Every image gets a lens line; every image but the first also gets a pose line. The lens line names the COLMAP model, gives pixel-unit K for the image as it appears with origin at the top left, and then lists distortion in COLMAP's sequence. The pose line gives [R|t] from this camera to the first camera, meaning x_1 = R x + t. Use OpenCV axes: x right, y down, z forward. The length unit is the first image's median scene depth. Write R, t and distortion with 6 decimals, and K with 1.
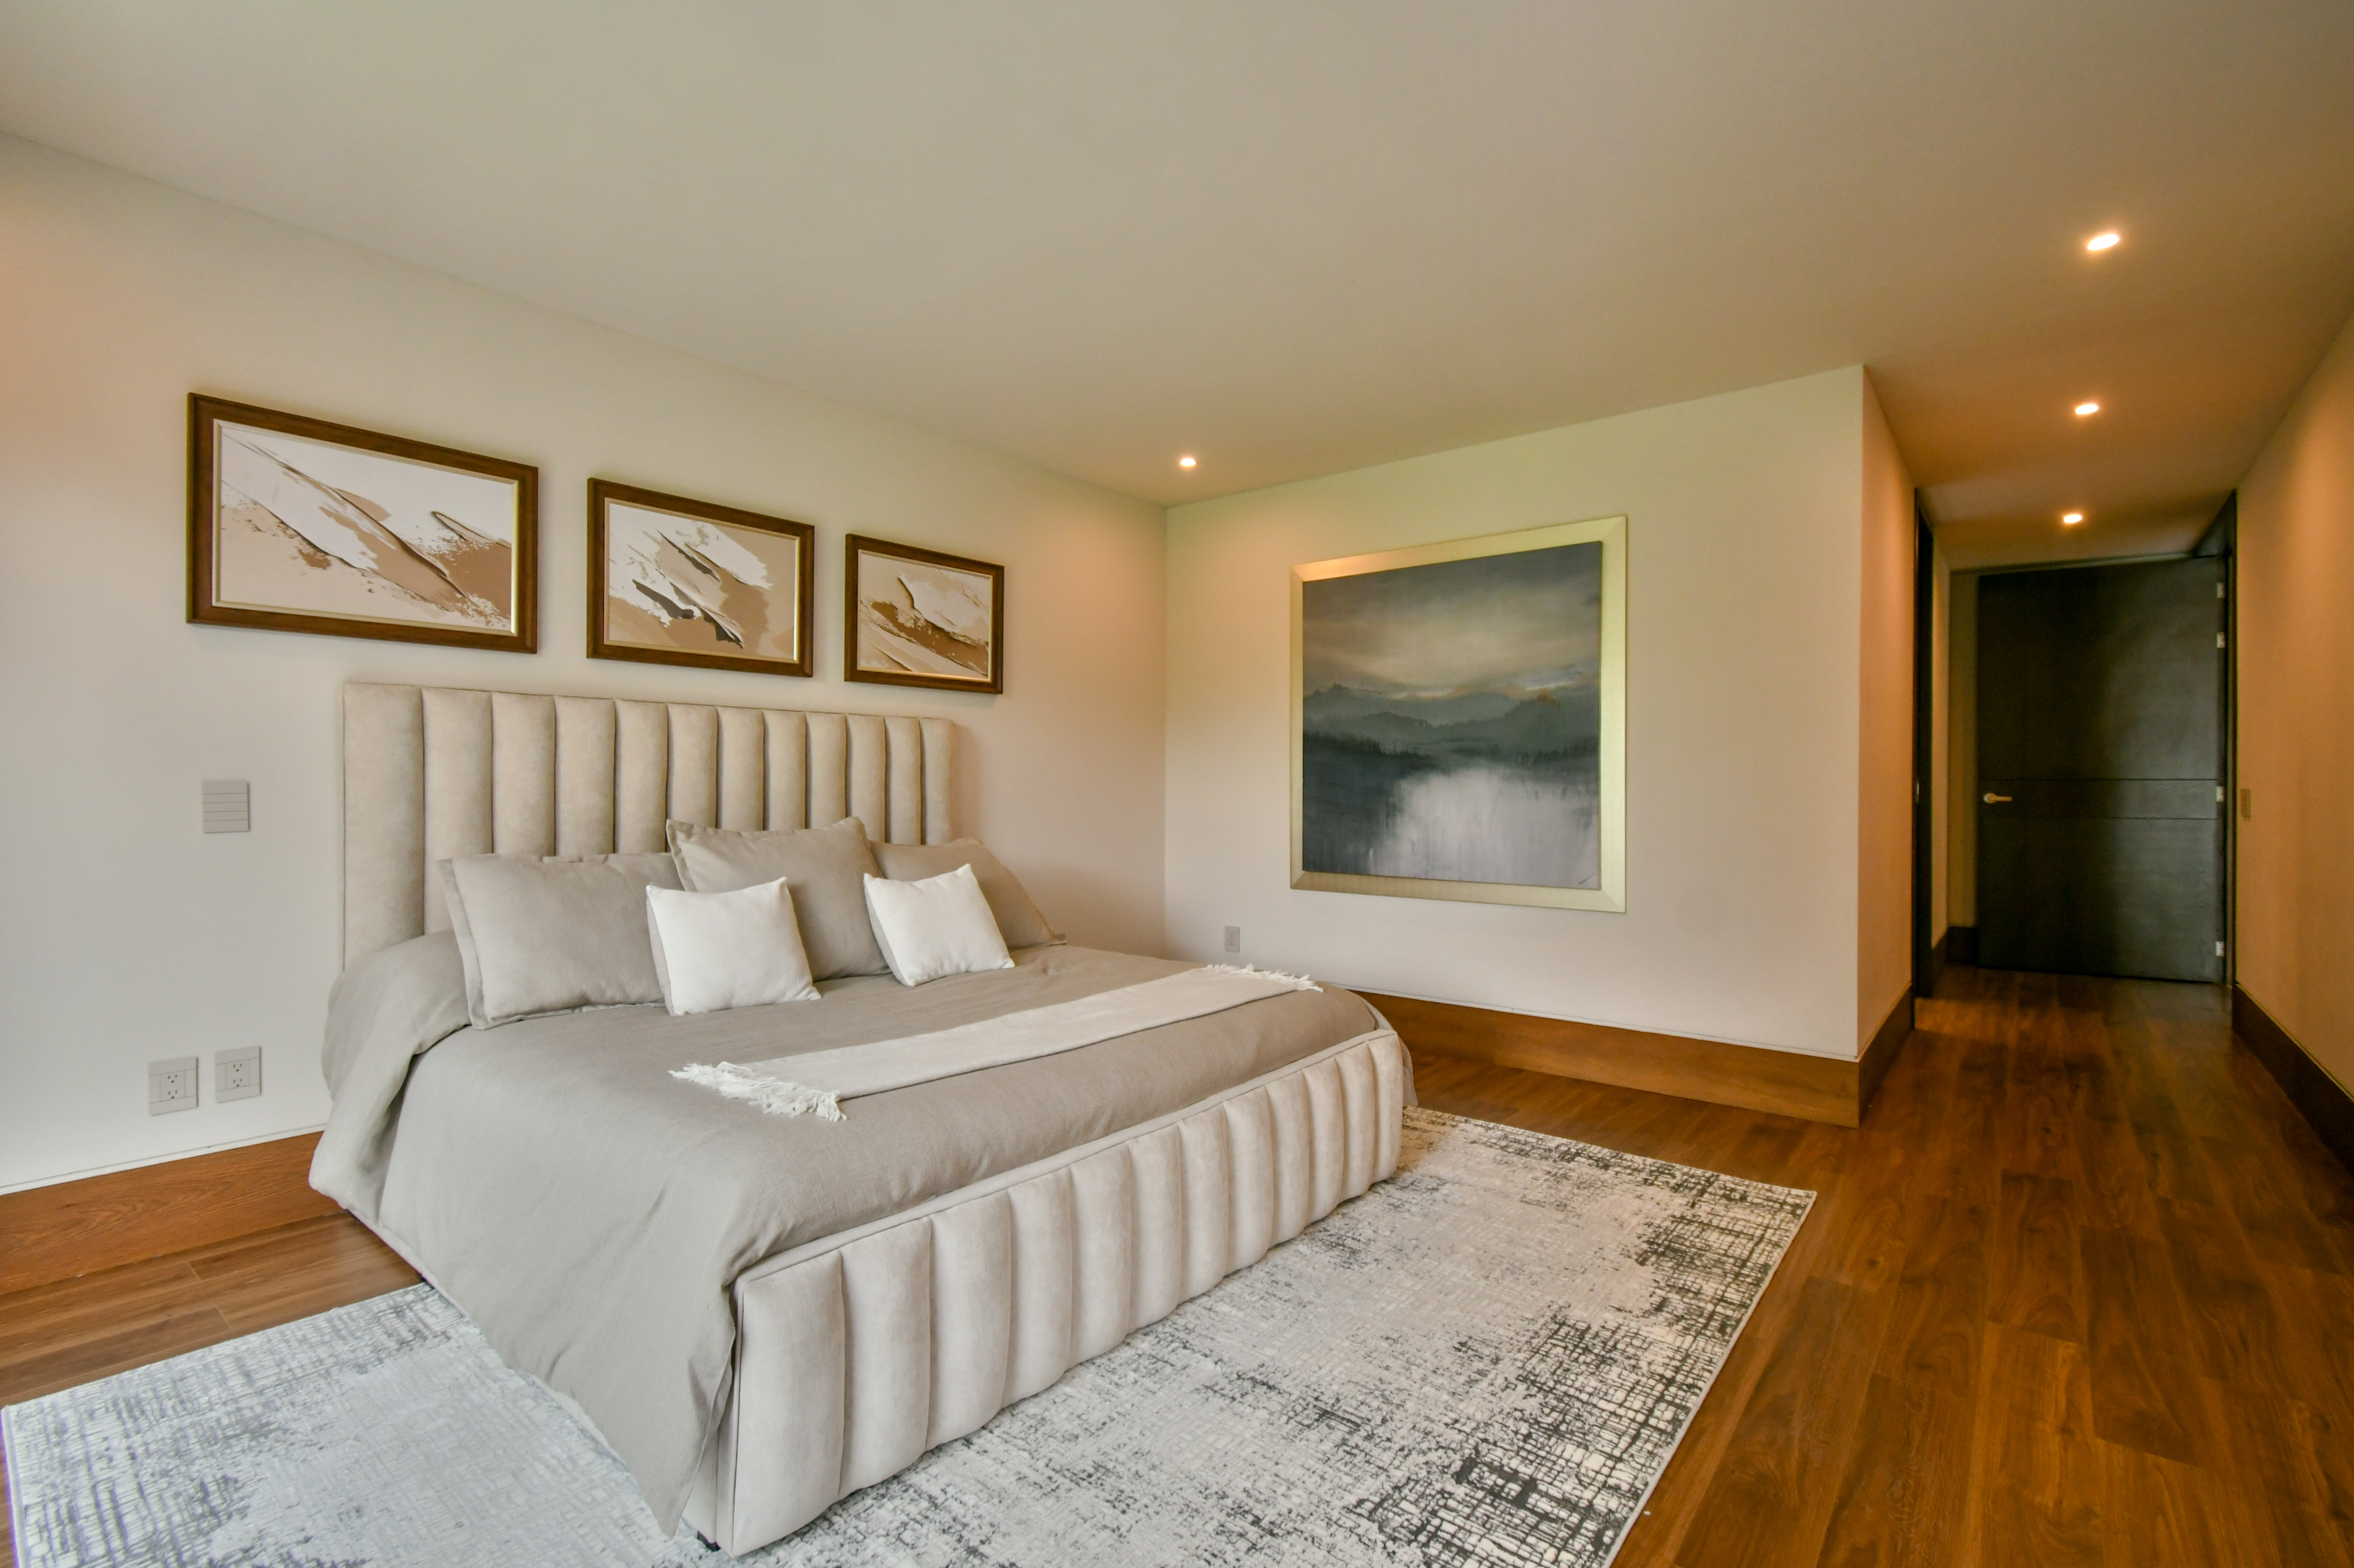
lens RADIAL K [[1037.8, 0, 1182.5], [0, 1037.8, 785.0], [0, 0, 1]] dist [0.008045, -0.003420]
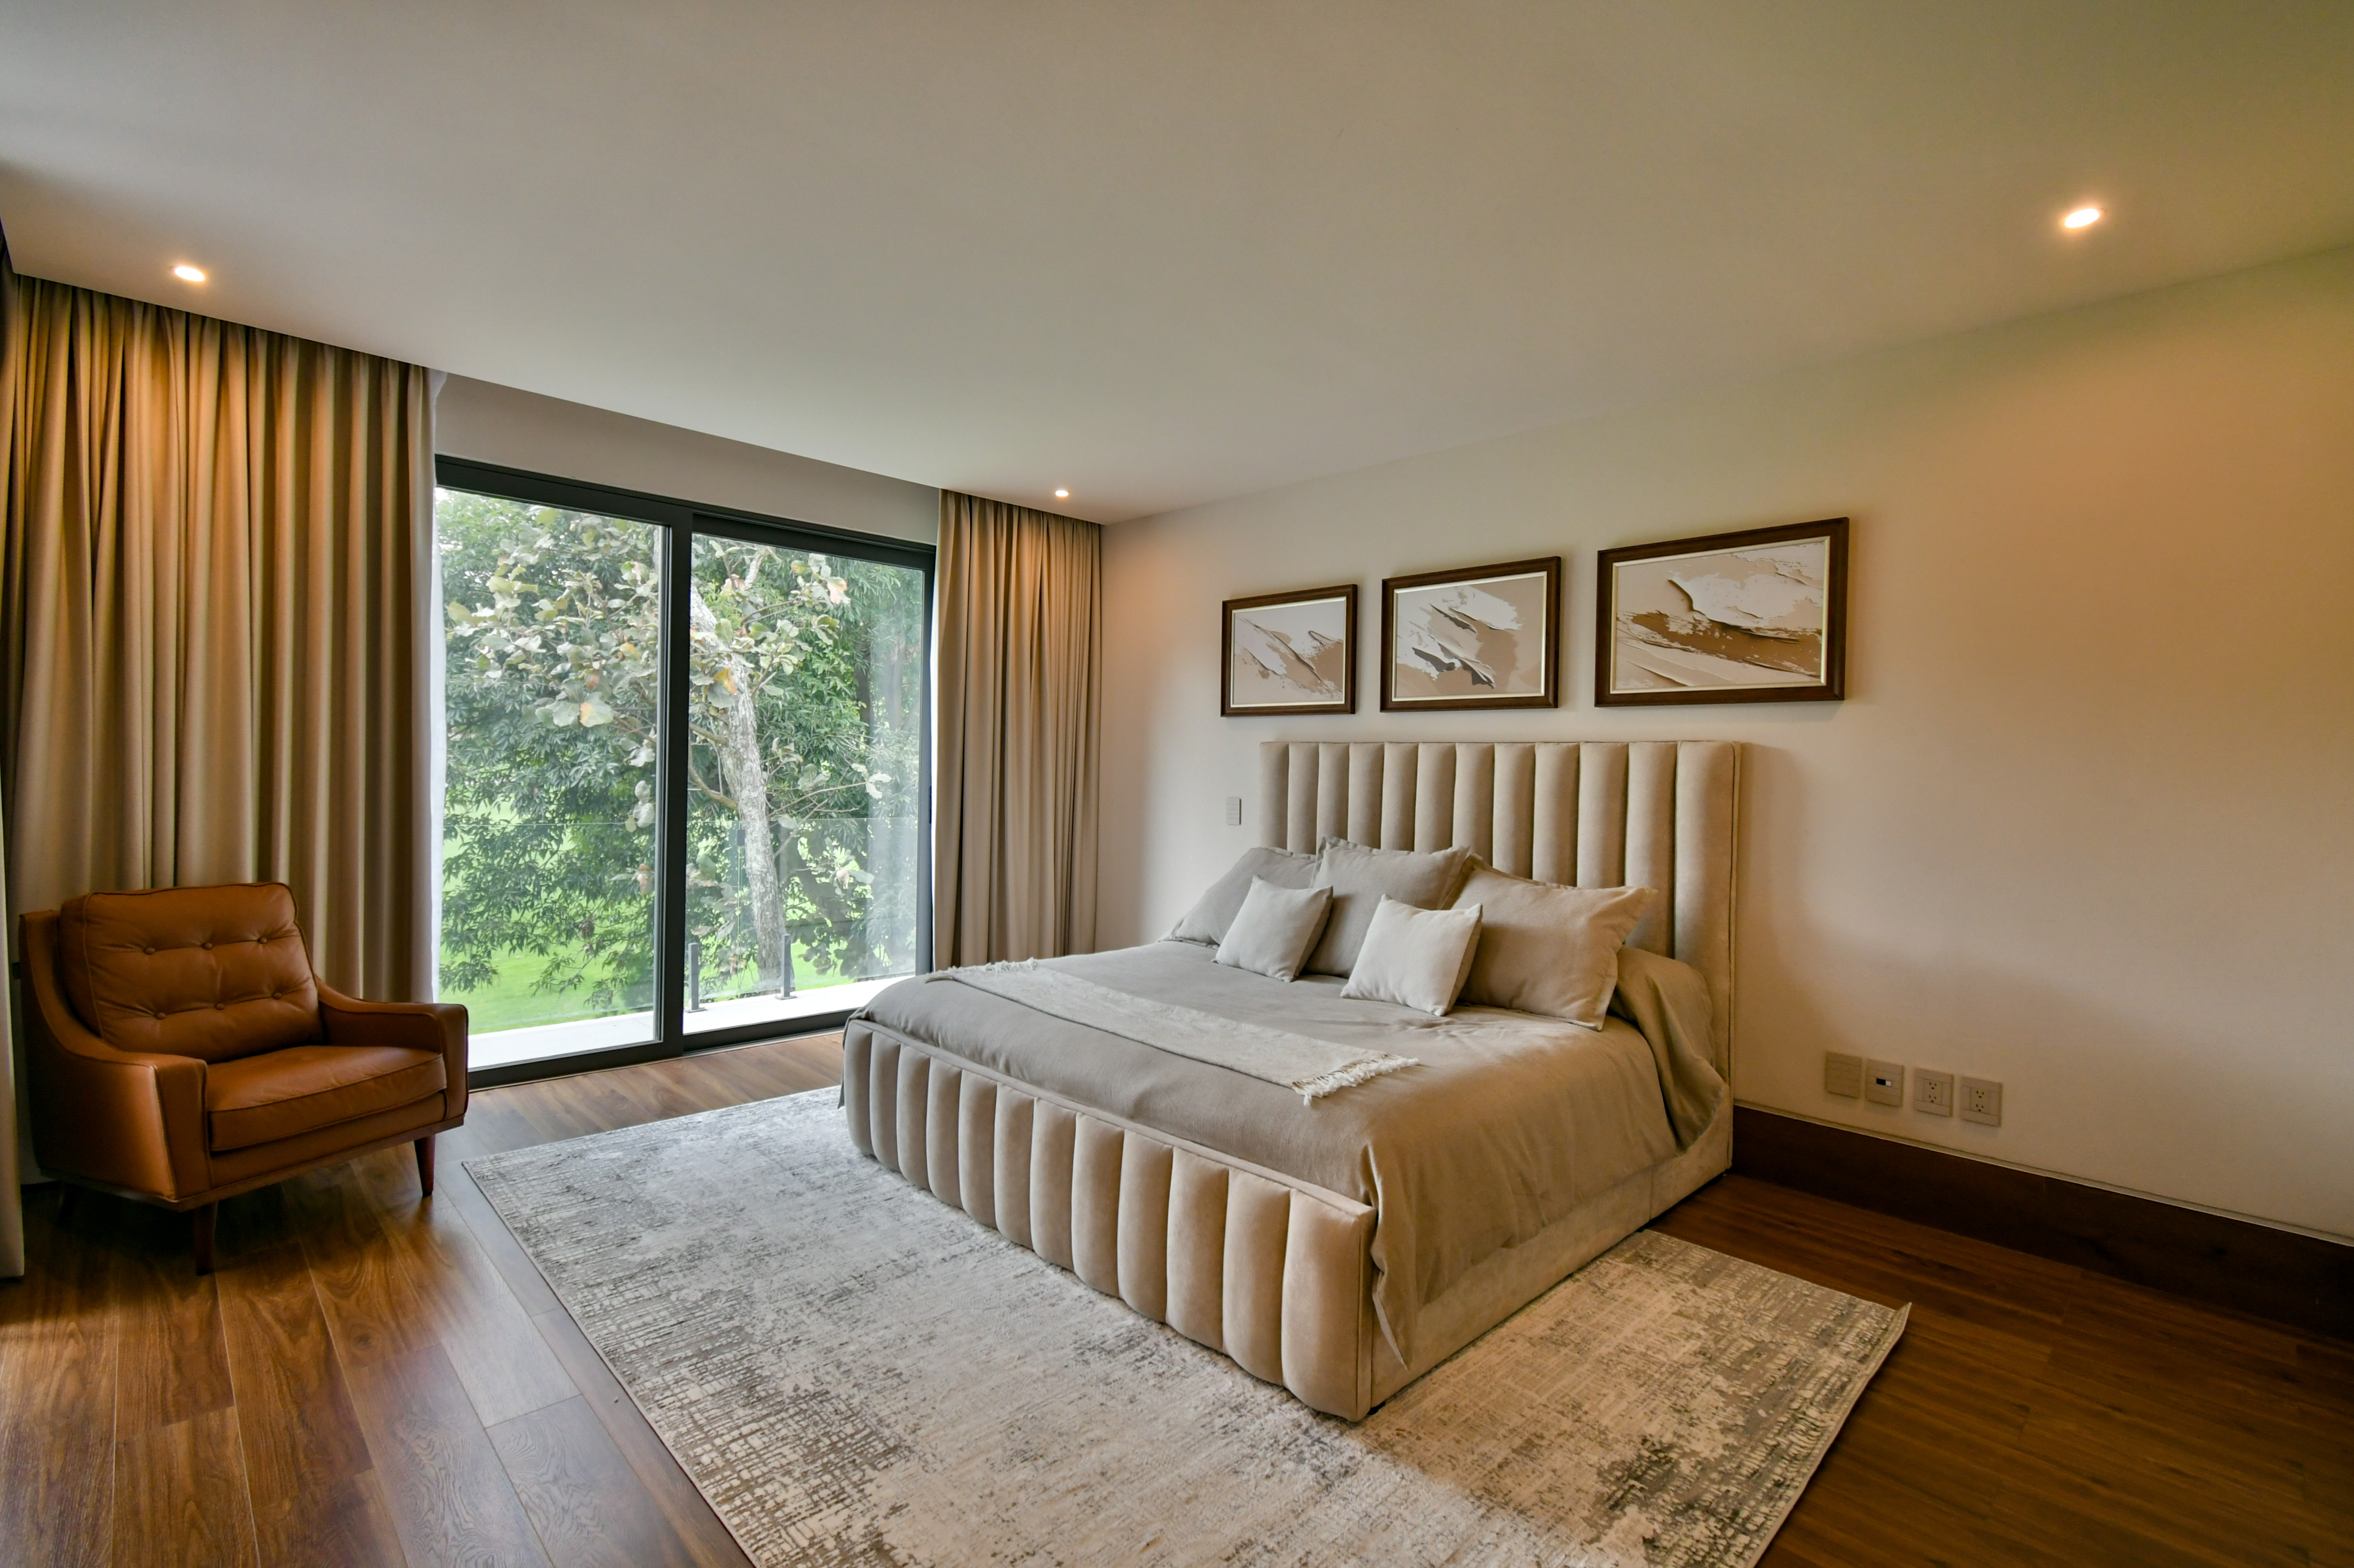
lens RADIAL K [[1037.8, 0, 1182.5], [0, 1037.8, 785.0], [0, 0, 1]] dist [0.008045, -0.003420]
pose [[-0.096099, 0.012540, -0.995293, 0.675833], [-0.023426, 0.999615, 0.014857, -0.034825], [0.995096, 0.024744, -0.095768, 0.734373]]
